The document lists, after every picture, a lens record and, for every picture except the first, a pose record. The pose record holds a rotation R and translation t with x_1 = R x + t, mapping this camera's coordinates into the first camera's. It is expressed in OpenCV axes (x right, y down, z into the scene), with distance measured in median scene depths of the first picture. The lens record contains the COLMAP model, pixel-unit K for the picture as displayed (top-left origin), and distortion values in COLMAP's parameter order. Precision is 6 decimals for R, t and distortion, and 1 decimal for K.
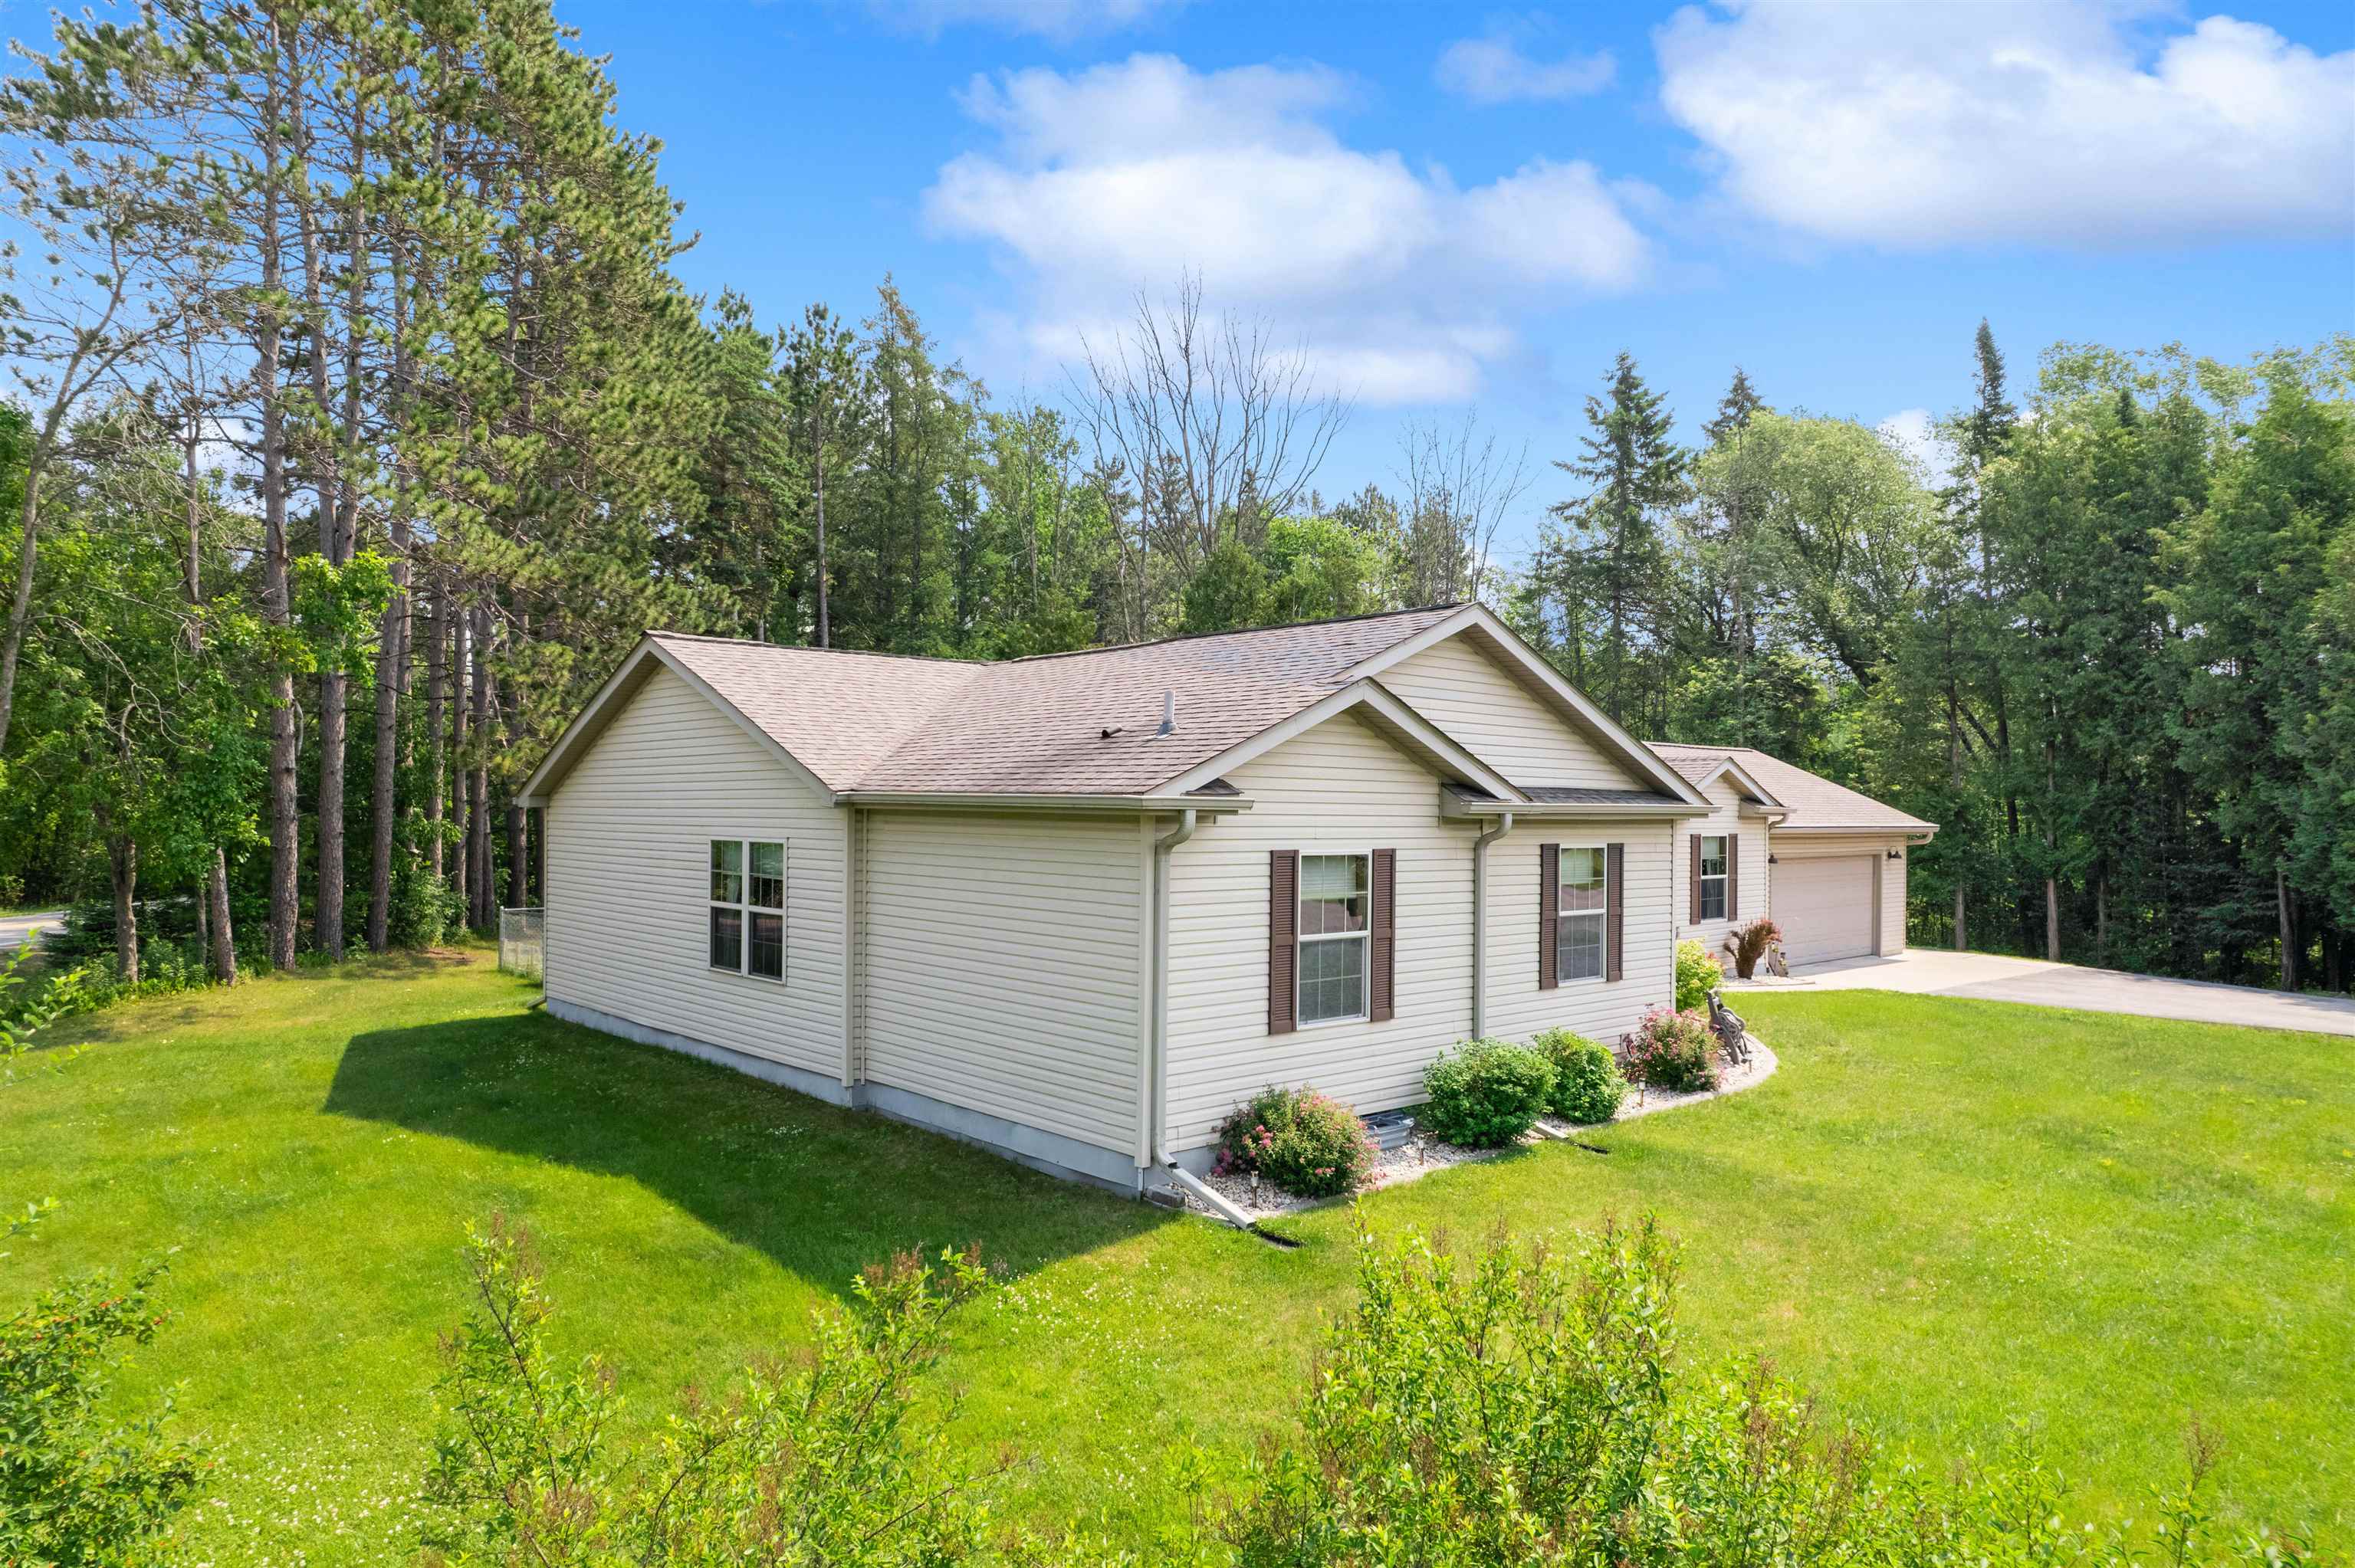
lens RADIAL K [[1470.8, 0, 1182.6], [0, 1470.8, 810.6], [0, 0, 1]] dist [-0.062103, 0.046556]
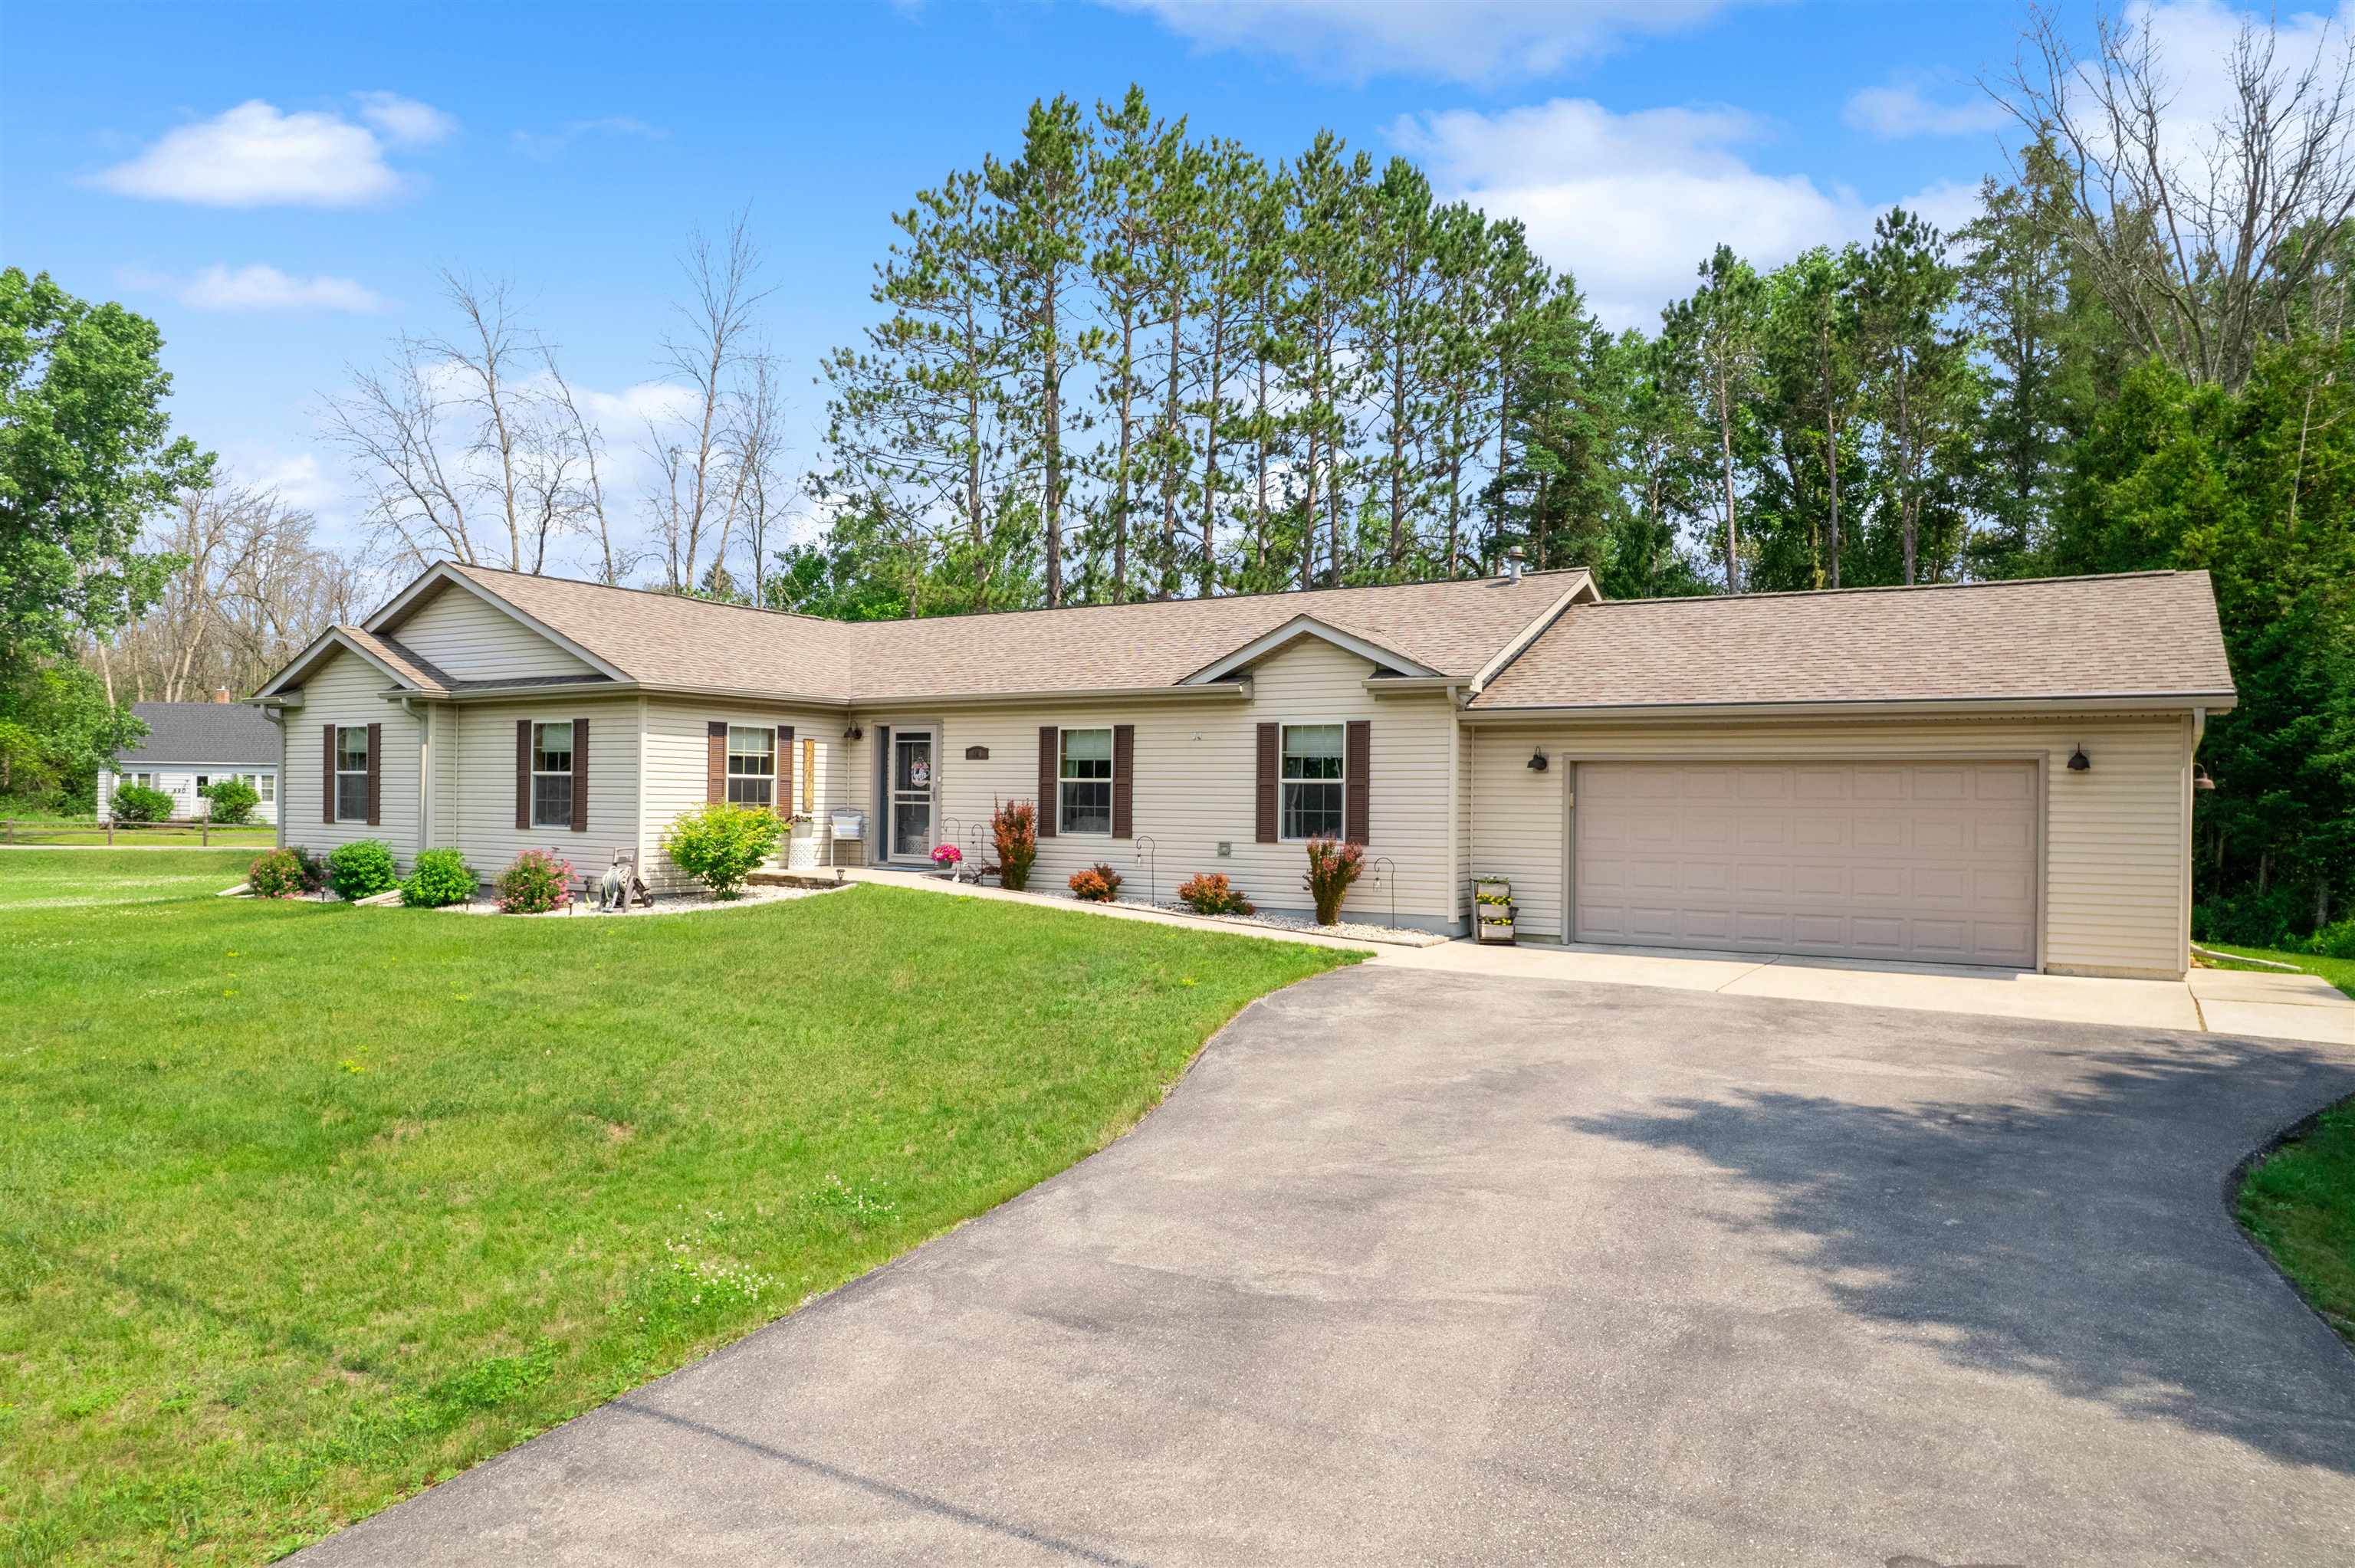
lens RADIAL K [[1470.8, 0, 1182.6], [0, 1470.8, 810.6], [0, 0, 1]] dist [-0.062103, 0.046556]
pose [[0.310895, -0.004100, -0.950435, 1.212809], [-0.010667, 0.999913, -0.007802, 0.077705], [0.950384, 0.012564, 0.310824, 0.822751]]
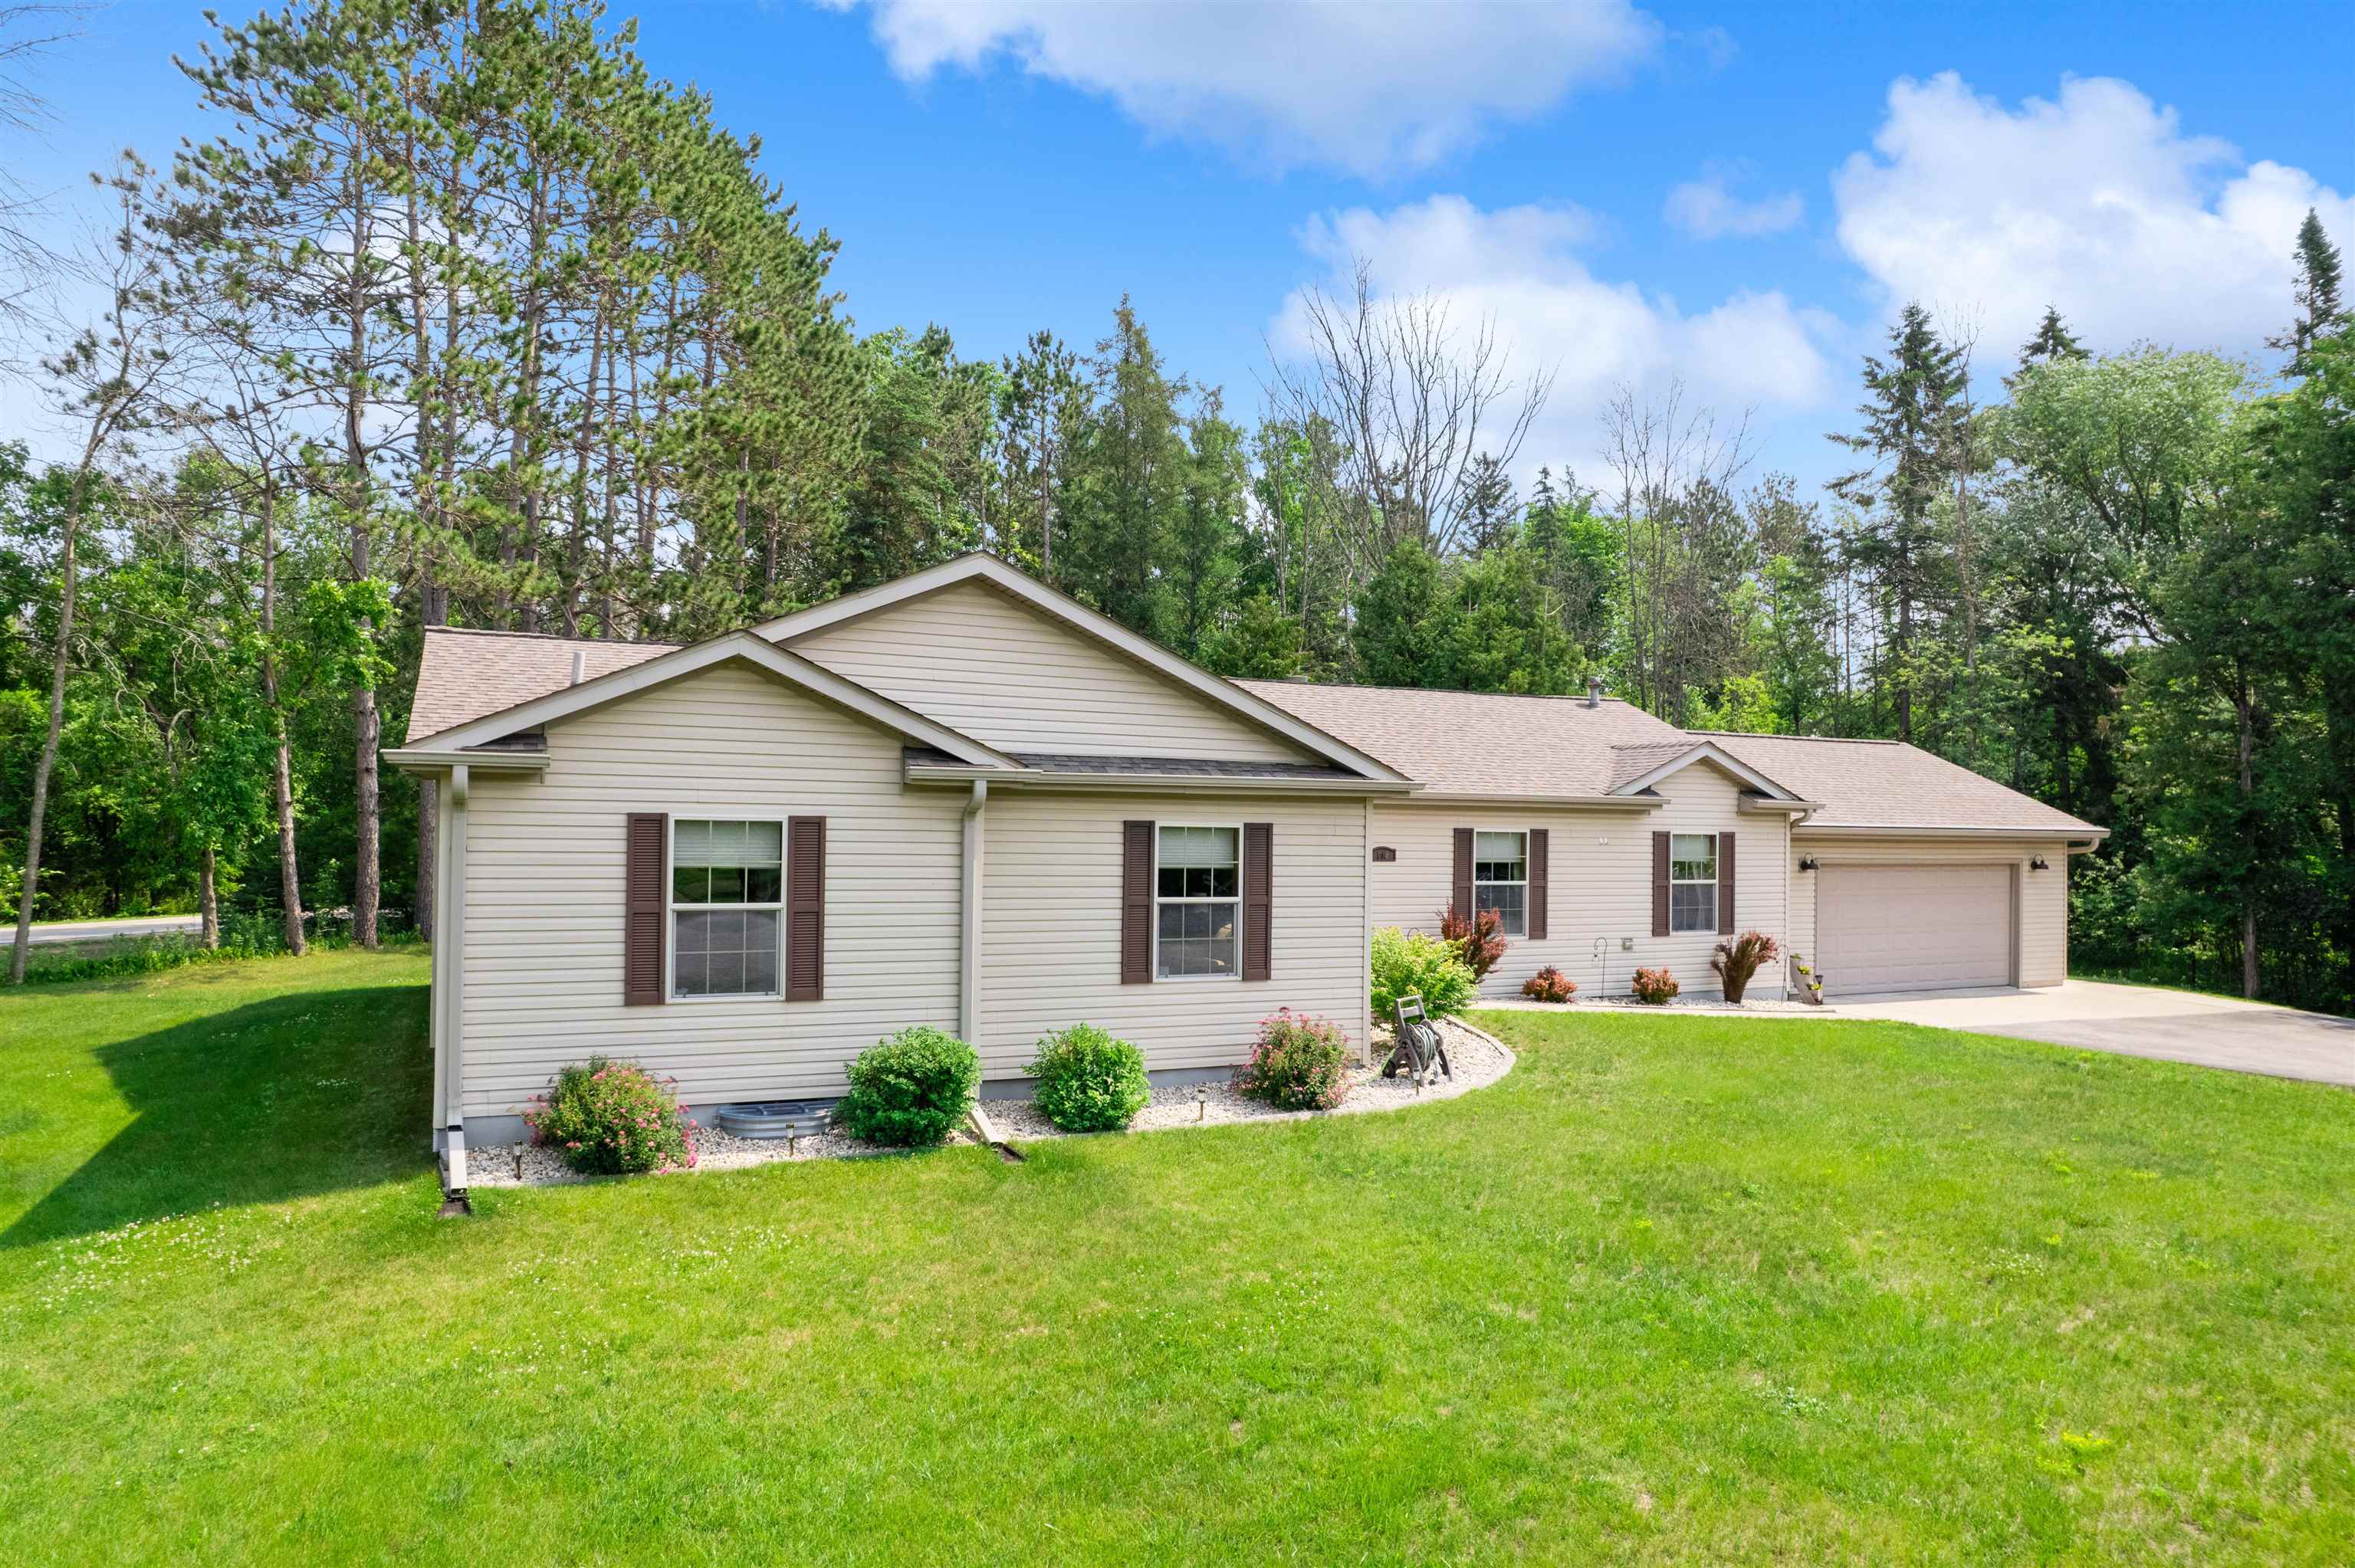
lens RADIAL K [[1470.8, 0, 1182.6], [0, 1470.8, 810.6], [0, 0, 1]] dist [-0.062103, 0.046556]
pose [[0.956069, -0.000135, -0.293140, 0.381335], [-0.004617, 0.999869, -0.015517, 0.021416], [0.293104, 0.016189, 0.955944, 0.107312]]
